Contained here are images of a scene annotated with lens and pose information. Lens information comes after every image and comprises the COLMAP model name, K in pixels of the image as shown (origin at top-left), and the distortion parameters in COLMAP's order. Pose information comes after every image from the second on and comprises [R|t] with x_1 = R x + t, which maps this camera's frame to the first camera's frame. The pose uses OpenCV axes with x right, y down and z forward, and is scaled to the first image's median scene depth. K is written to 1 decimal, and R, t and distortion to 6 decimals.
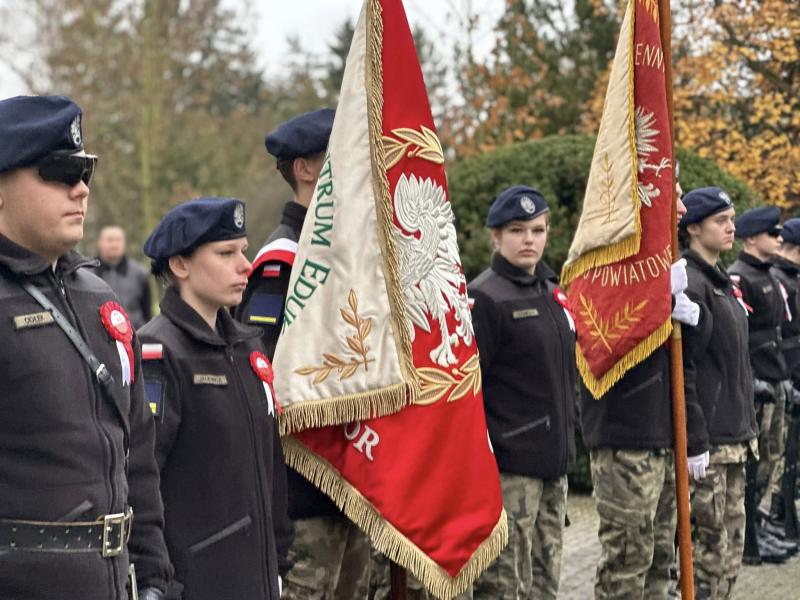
lens RADIAL K [[1412.1, 0, 391.2], [0, 1412.1, 297.8], [0, 0, 1]] dist [0.181412, -0.272067]
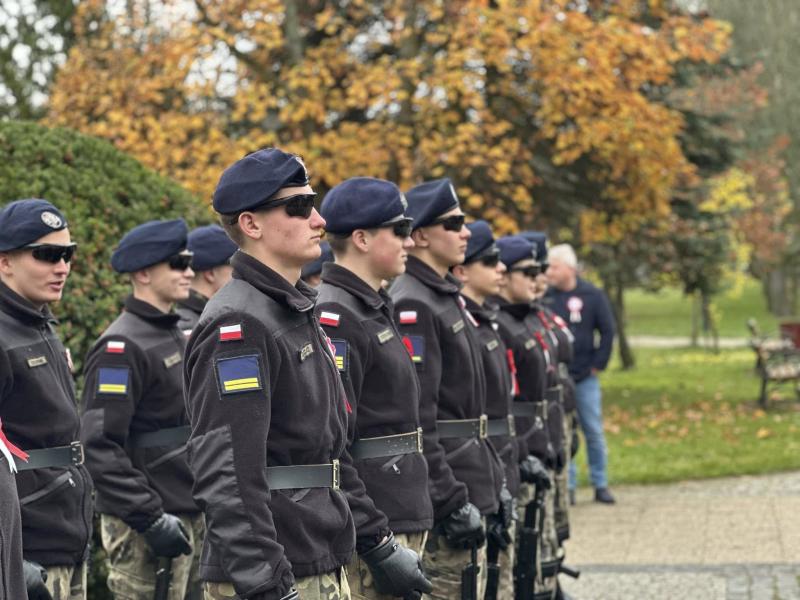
lens RADIAL K [[1412.1, 0, 391.2], [0, 1412.1, 297.8], [0, 0, 1]] dist [0.181412, -0.272067]
pose [[0.948494, -0.056695, 0.311681, 0.096045], [0.060344, 0.998175, -0.002067, -0.014158], [-0.310995, 0.020769, 0.950185, 0.238047]]
